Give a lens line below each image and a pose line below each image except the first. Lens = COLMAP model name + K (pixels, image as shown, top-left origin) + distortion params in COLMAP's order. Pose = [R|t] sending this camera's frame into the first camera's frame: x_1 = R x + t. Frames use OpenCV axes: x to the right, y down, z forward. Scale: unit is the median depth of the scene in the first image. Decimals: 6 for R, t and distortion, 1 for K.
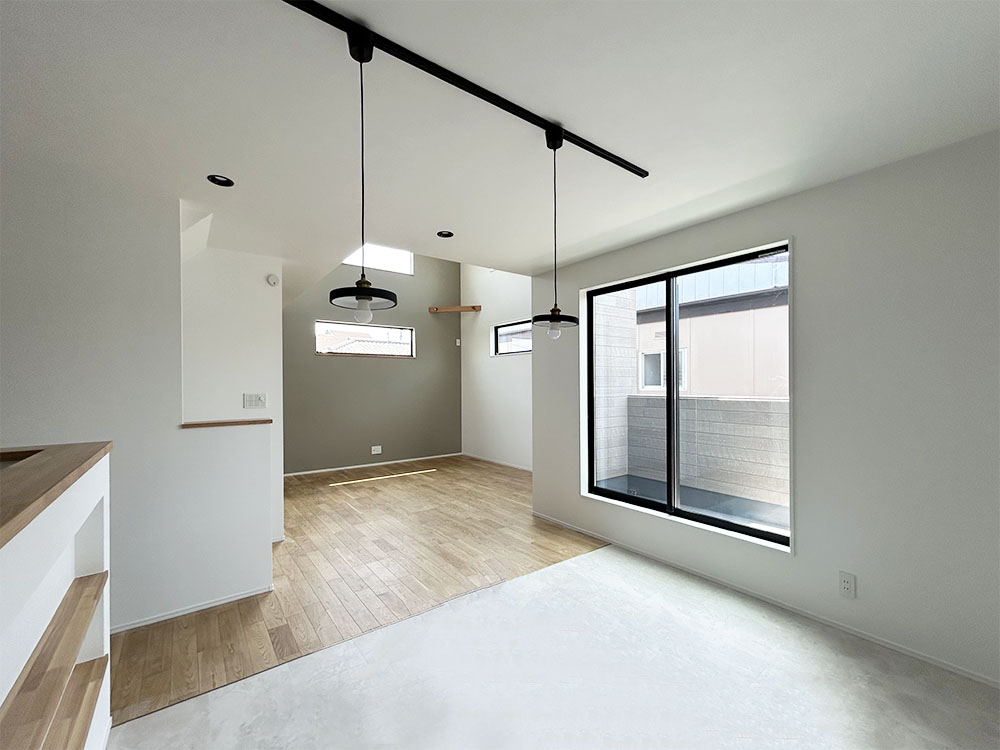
lens RADIAL K [[410.1, 0, 500.0], [0, 410.1, 375.0], [0, 0, 1]] dist [0.000093, 0.000001]
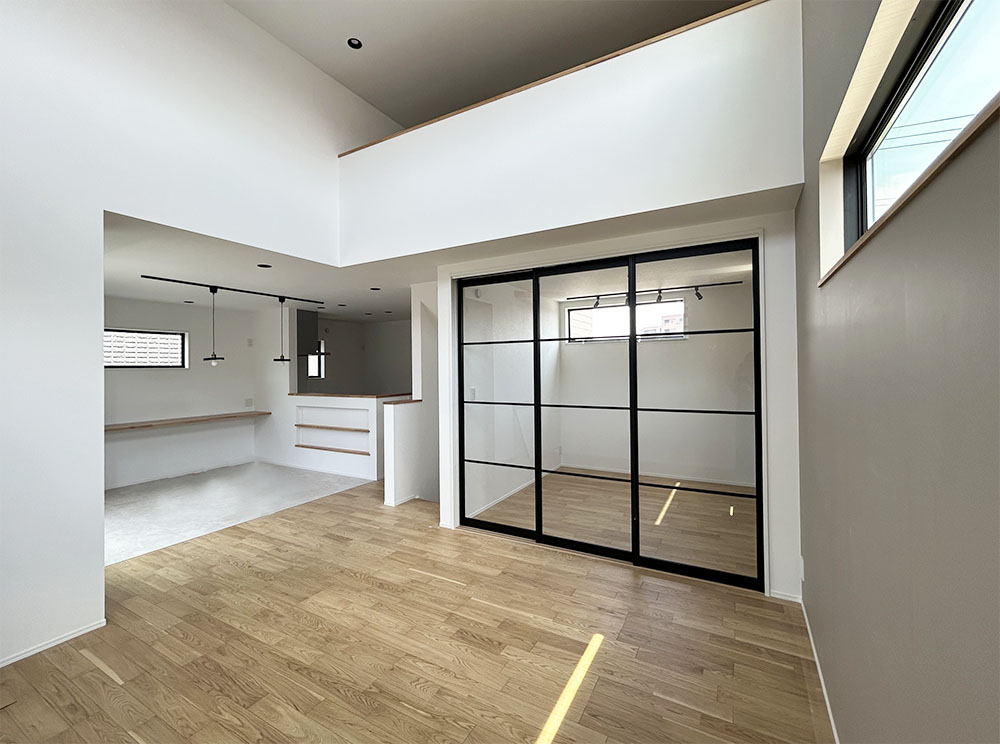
lens RADIAL K [[423.6, 0, 500.0], [0, 423.6, 372.0], [0, 0, 1]] dist [-0.001560, -0.000157]
pose [[-0.918202, 0.015339, -0.395816, -0.115325], [0.022250, 0.999670, -0.012874, 0.005994], [0.395488, -0.020628, -0.918240, 1.028463]]
